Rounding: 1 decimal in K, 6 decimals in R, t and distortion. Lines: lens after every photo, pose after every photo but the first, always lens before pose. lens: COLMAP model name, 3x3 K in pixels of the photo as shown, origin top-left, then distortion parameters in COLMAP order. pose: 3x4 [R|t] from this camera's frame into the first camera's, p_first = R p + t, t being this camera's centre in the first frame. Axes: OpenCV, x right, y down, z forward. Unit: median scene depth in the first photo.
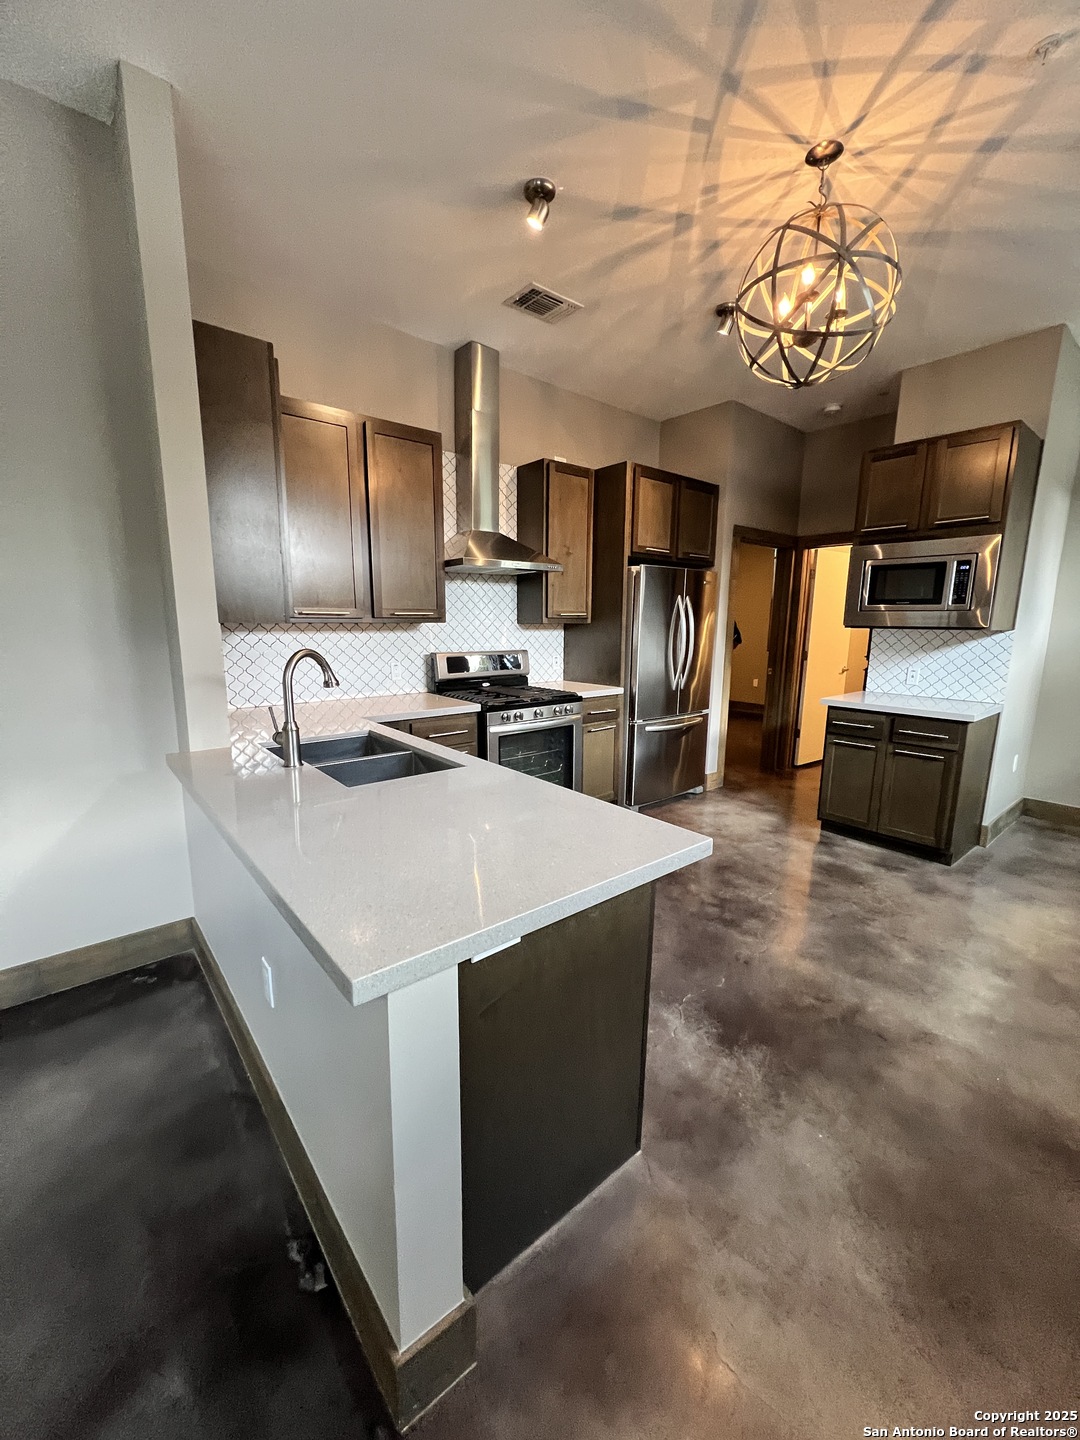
lens RADIAL K [[574.7, 0, 530.4], [0, 574.7, 722.9], [0, 0, 1]] dist [-0.001764, 0.000383]
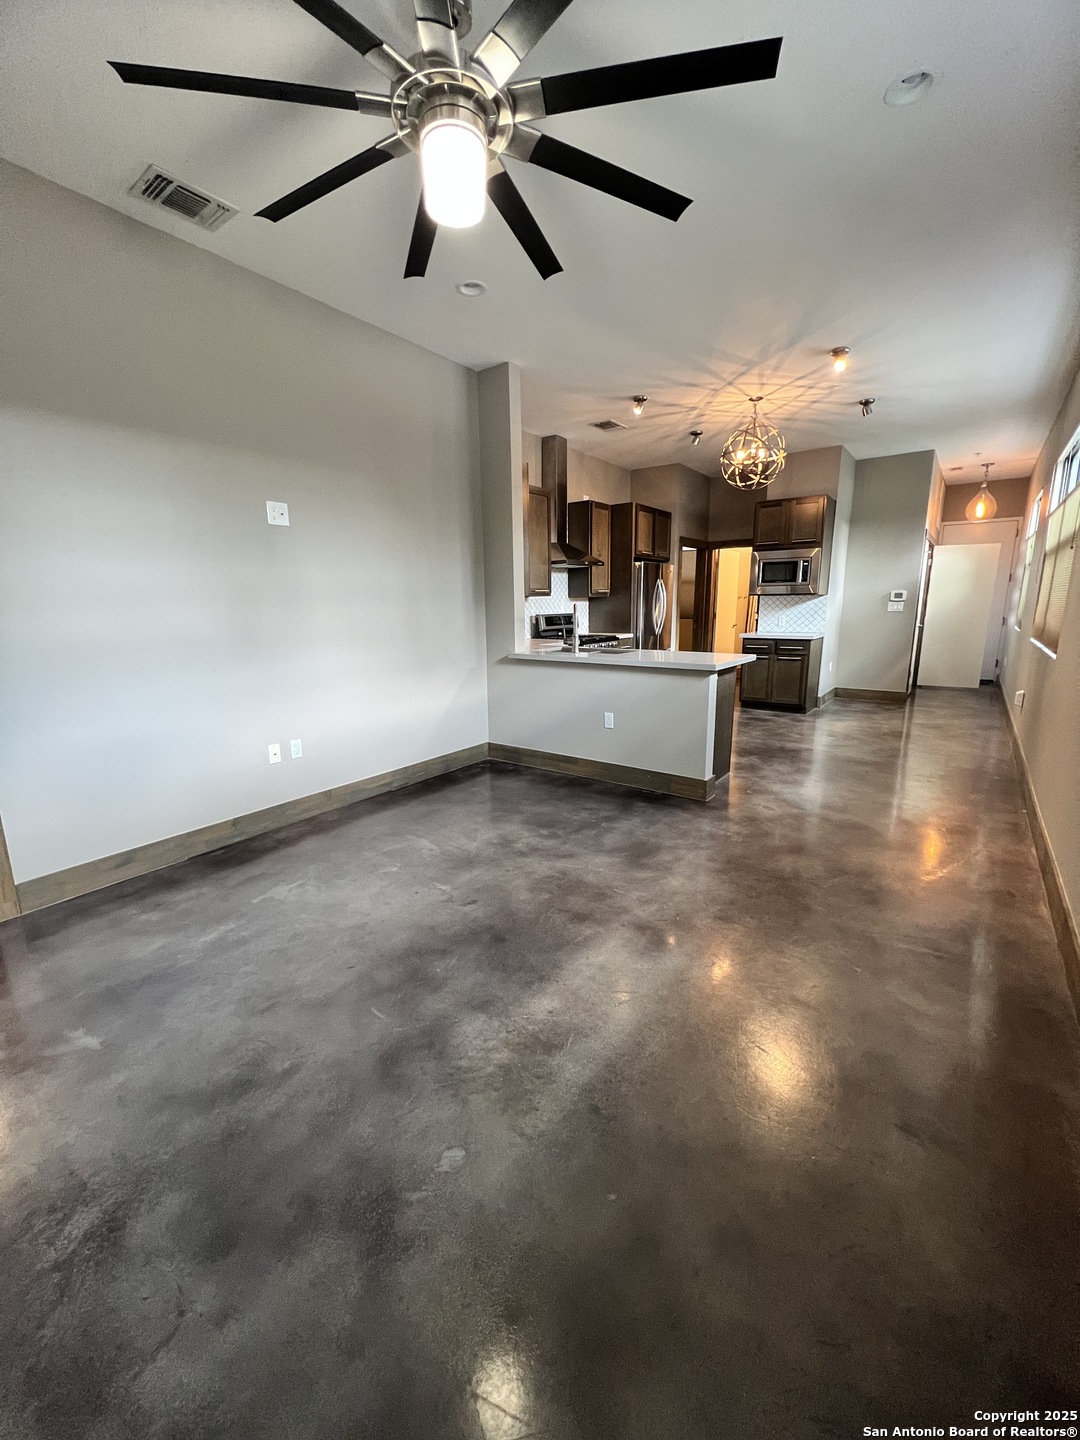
lens RADIAL K [[574.7, 0, 530.4], [0, 574.7, 722.9], [0, 0, 1]] dist [-0.001764, 0.000383]
pose [[0.971926, -0.068084, 0.225223, -0.605894], [0.062016, 0.997499, 0.033916, 0.142636], [-0.226969, -0.018996, 0.973717, -0.677772]]
